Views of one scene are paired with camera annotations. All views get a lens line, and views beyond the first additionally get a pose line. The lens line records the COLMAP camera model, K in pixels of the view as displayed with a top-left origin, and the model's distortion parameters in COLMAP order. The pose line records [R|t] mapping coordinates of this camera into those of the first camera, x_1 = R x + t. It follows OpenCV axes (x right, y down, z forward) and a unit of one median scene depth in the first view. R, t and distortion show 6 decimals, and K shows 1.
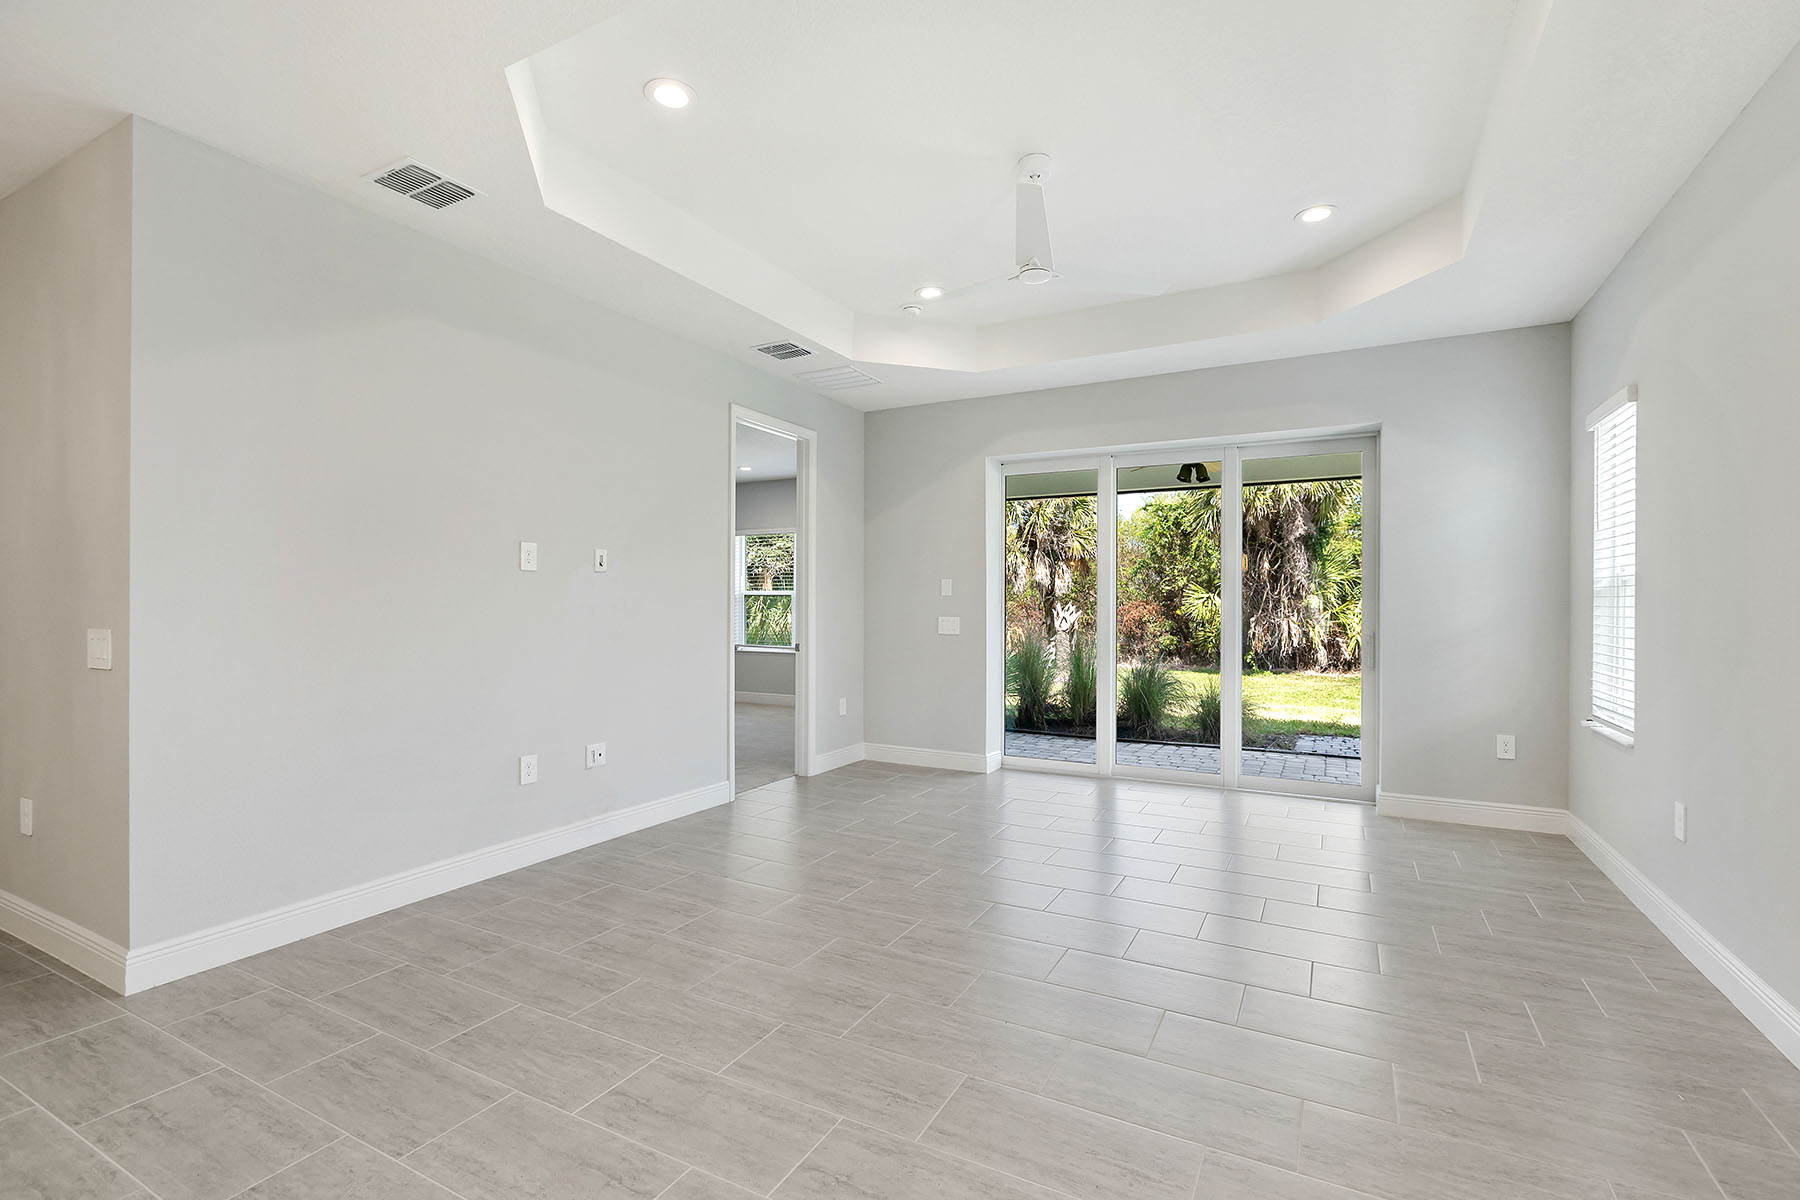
lens RADIAL K [[808.3, 0, 903.0], [0, 808.3, 608.0], [0, 0, 1]] dist [0.007137, -0.002593]
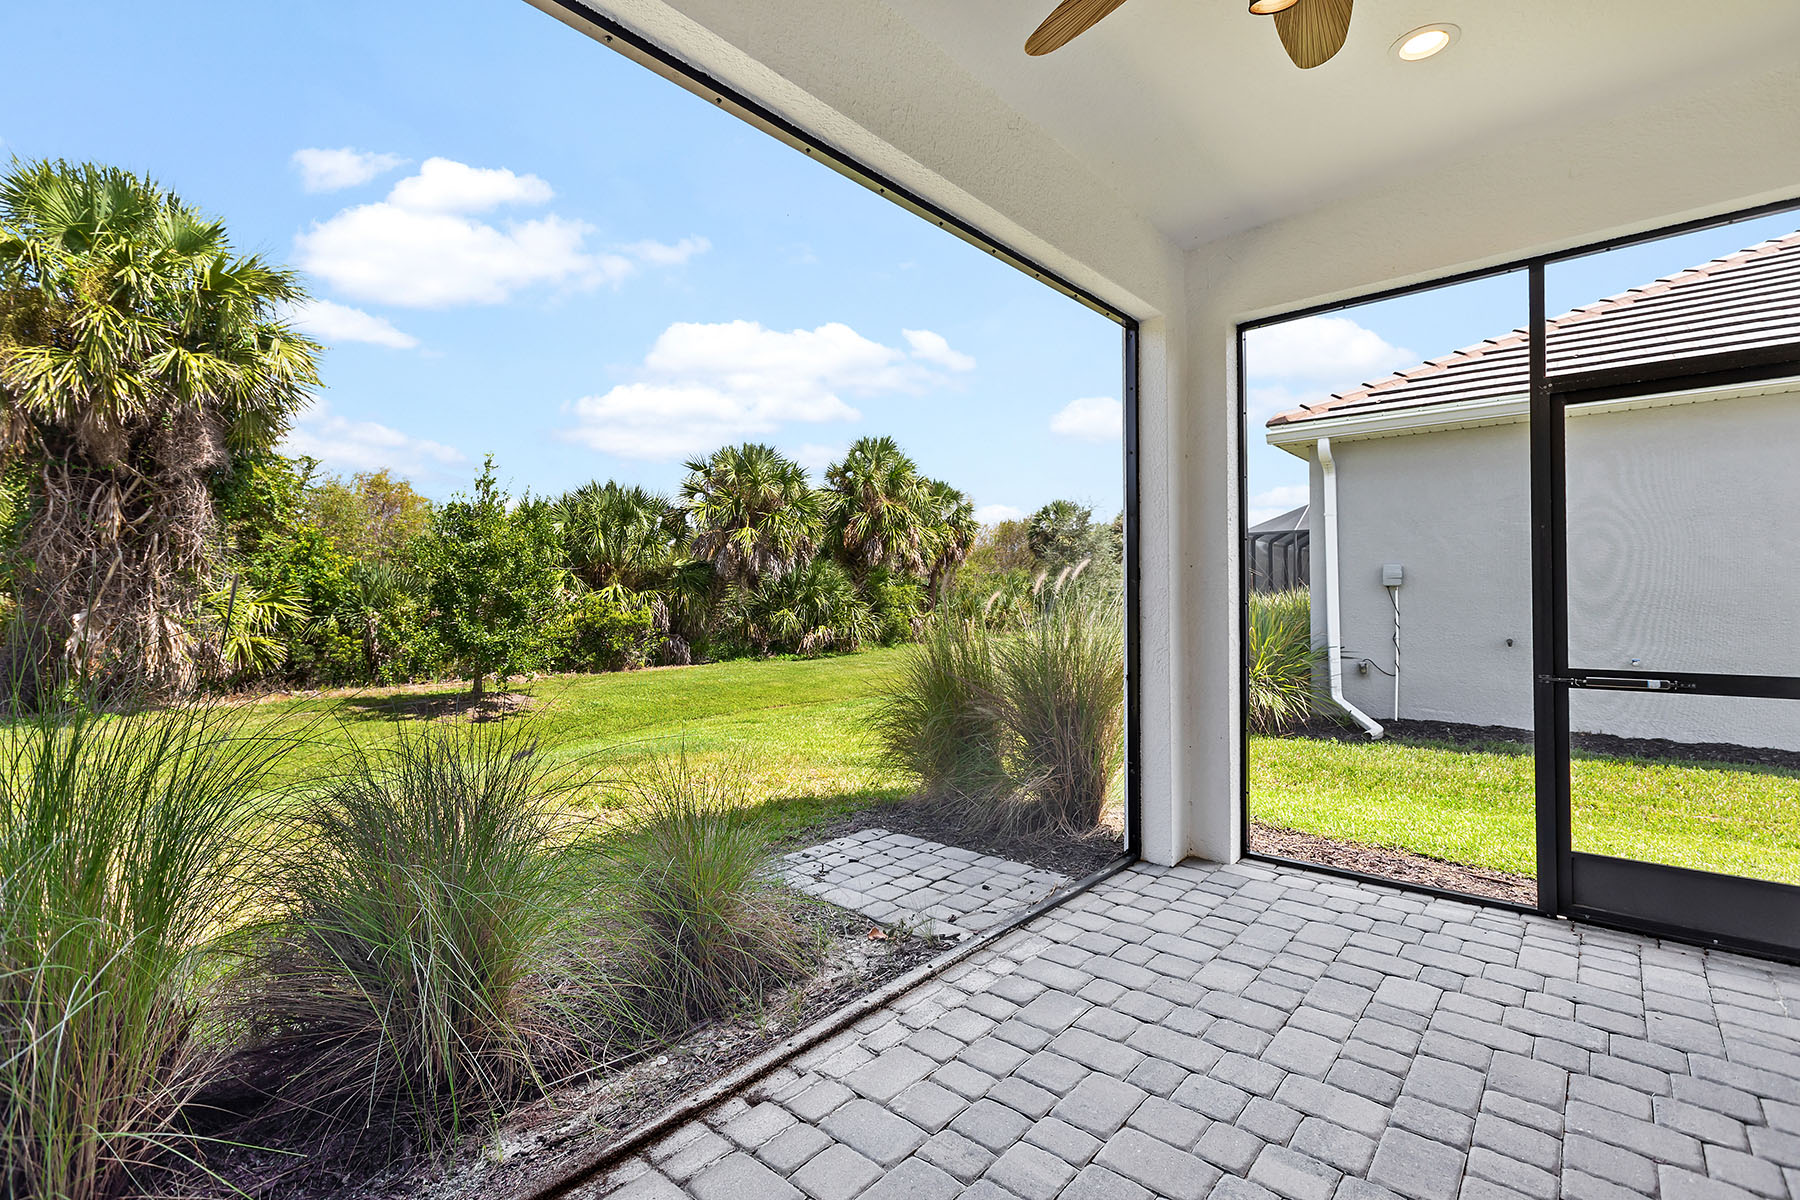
lens RADIAL K [[808.3, 0, 913.0], [0, 808.3, 595.6], [0, 0, 1]] dist [0.007137, -0.002593]
pose [[0.222426, -0.002355, 0.974947, 0.046010], [0.010546, 0.999944, 0.000009, 0.006330], [-0.974893, 0.010280, 0.222438, 0.387922]]
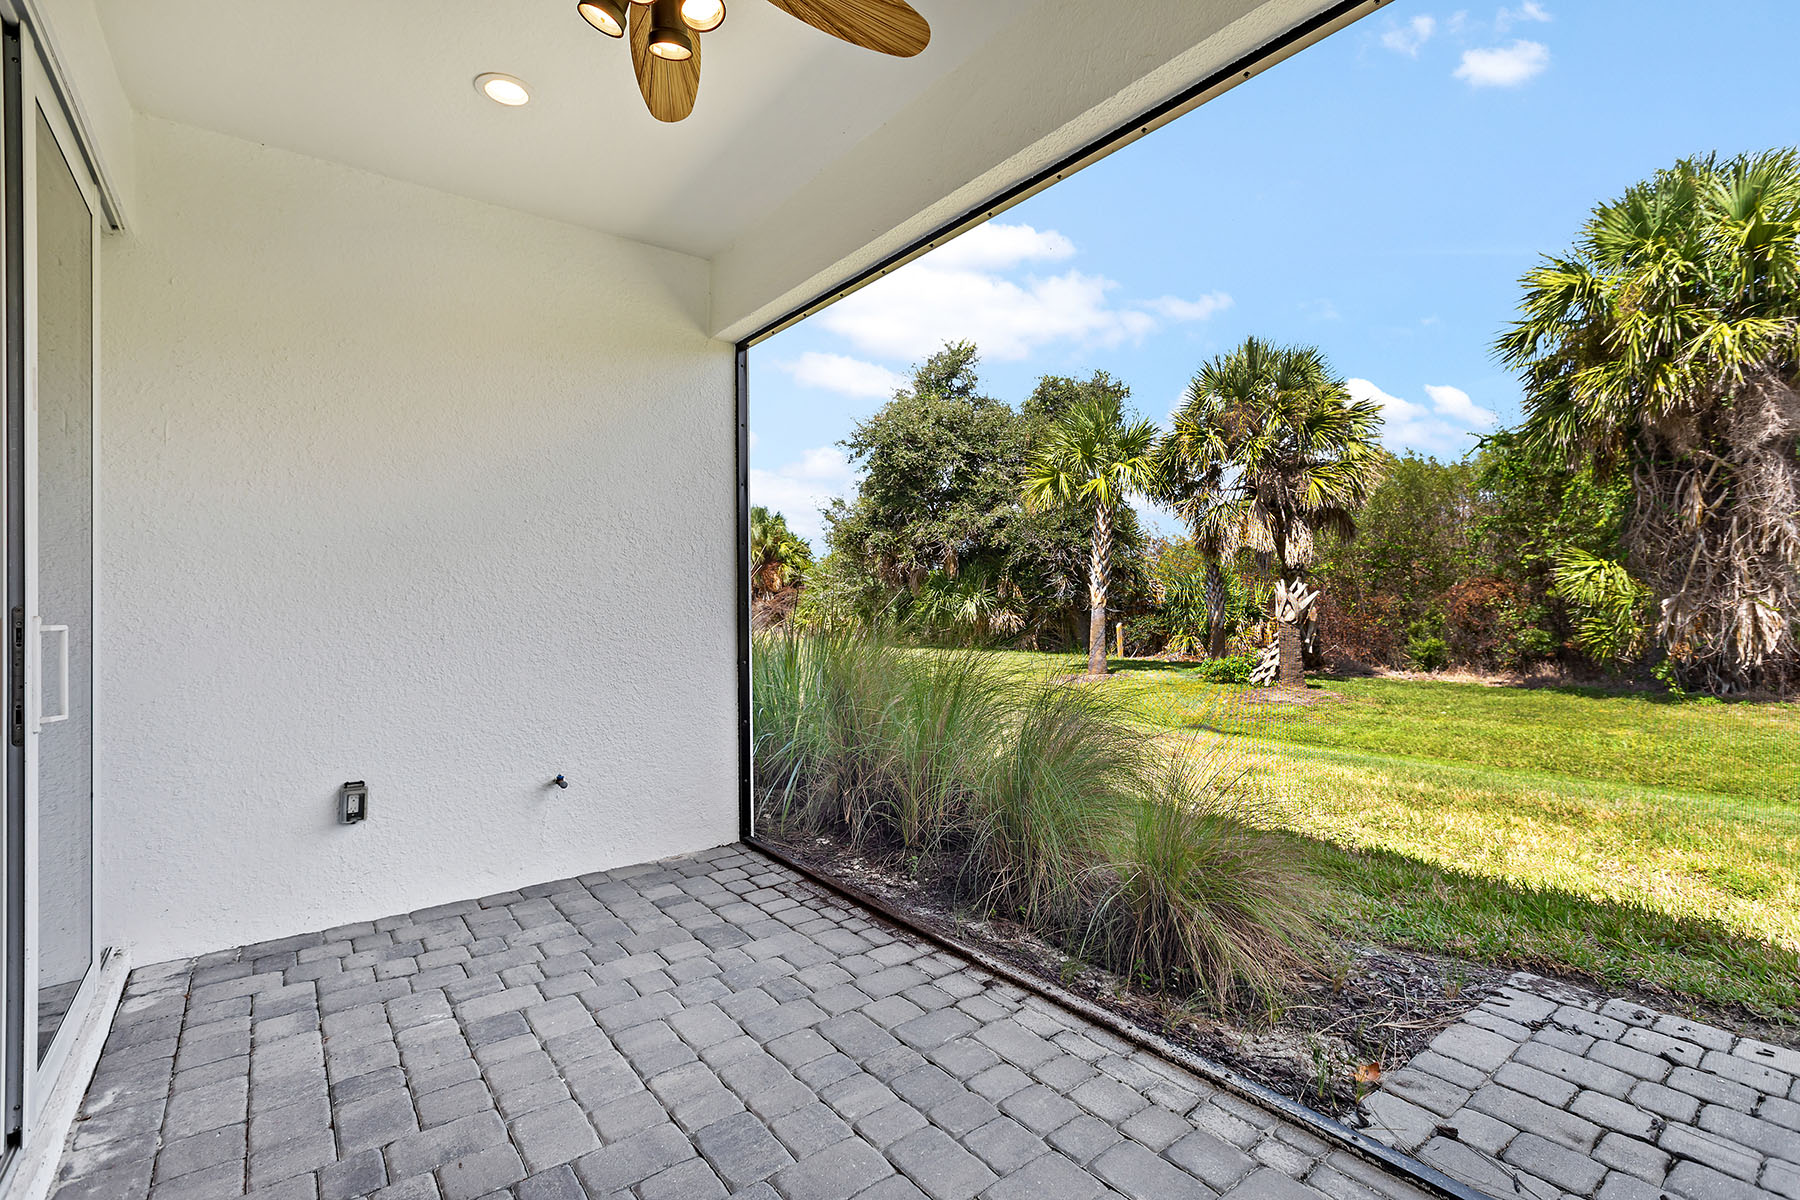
lens RADIAL K [[808.3, 0, 902.8], [0, 808.3, 595.7], [0, 0, 1]] dist [0.007137, -0.002593]
pose [[0.912899, -0.012558, -0.407993, 0.193181], [0.011521, 0.999921, -0.005000, 0.007054], [0.408024, -0.000136, 0.912971, 0.298458]]
